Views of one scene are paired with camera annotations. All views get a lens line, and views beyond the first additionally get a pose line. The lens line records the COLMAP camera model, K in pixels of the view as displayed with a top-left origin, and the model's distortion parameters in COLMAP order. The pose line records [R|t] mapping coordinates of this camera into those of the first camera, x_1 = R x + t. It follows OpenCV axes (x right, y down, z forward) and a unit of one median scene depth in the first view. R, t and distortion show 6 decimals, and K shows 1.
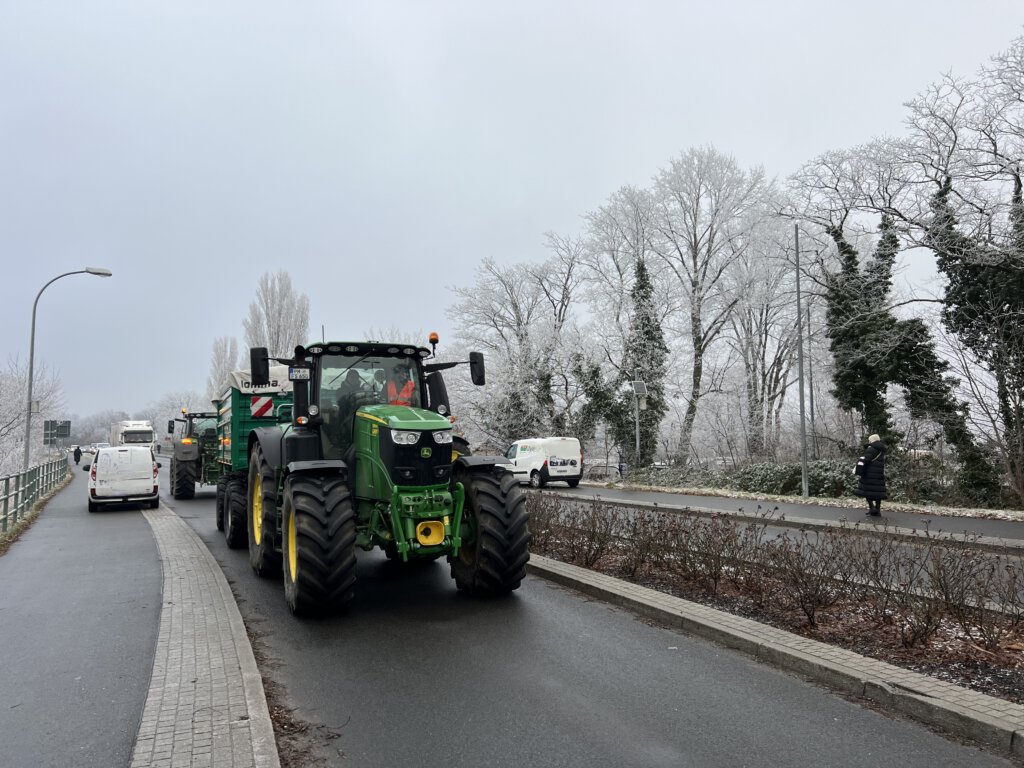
lens RADIAL K [[777.9, 0, 511.0], [0, 777.9, 383.9], [0, 0, 1]] dist [0.004819, 0.000604]
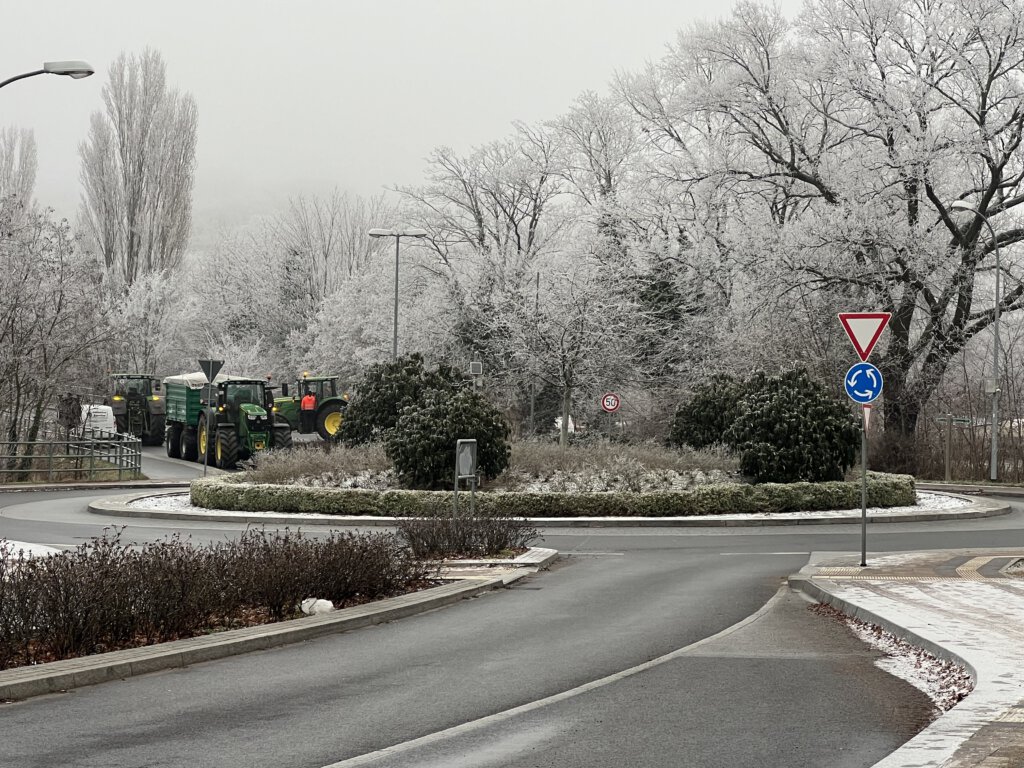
lens RADIAL K [[2800.9, 0, 512.1], [0, 2800.9, 384.1], [0, 0, 1]] dist [-0.490747, 0.000000]
pose [[0.991446, 0.027203, -0.127655, 1.899184], [-0.015458, 0.995629, 0.092109, -0.907982], [0.129602, -0.089348, 0.987532, -8.117511]]
